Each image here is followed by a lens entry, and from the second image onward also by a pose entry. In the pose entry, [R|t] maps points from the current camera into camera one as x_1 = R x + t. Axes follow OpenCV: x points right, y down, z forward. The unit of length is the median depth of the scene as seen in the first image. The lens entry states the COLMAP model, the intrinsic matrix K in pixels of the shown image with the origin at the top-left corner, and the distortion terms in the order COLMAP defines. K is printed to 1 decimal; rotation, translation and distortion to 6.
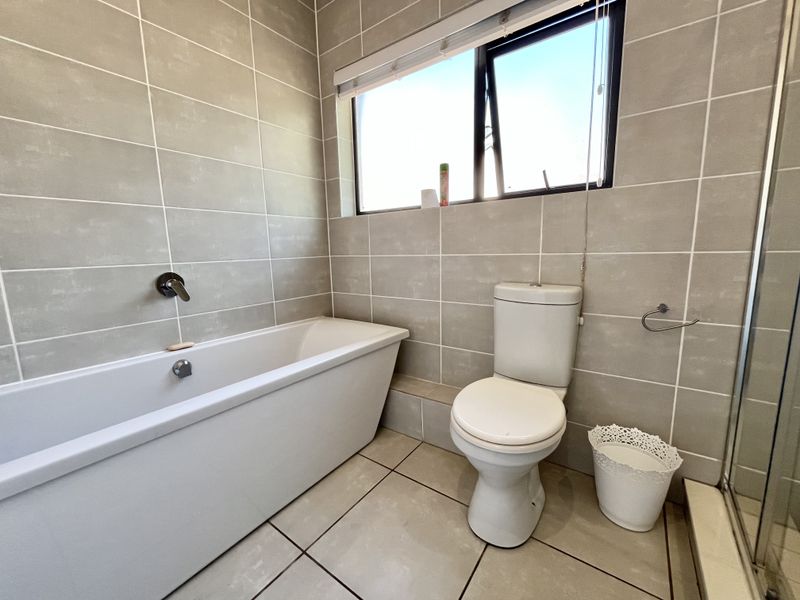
lens RADIAL K [[324.2, 0, 400.3], [0, 324.2, 299.8], [0, 0, 1]] dist [-0.001812, 0.000444]
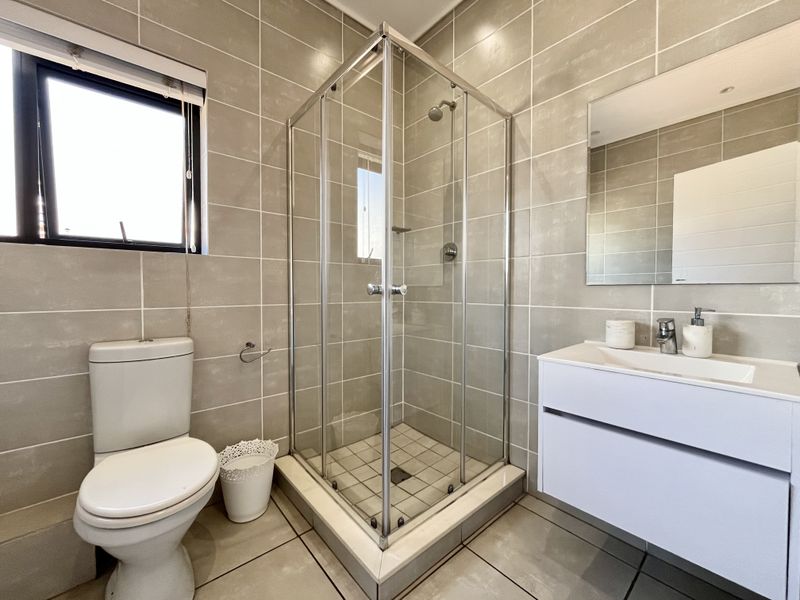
lens RADIAL K [[324.2, 0, 397.9], [0, 324.2, 298.4], [0, 0, 1]] dist [-0.001812, 0.000444]
pose [[0.233160, -0.001627, 0.972437, -0.370612], [0.143488, 0.989110, -0.032749, -0.031960], [-0.961794, 0.147169, 0.230855, 0.026579]]
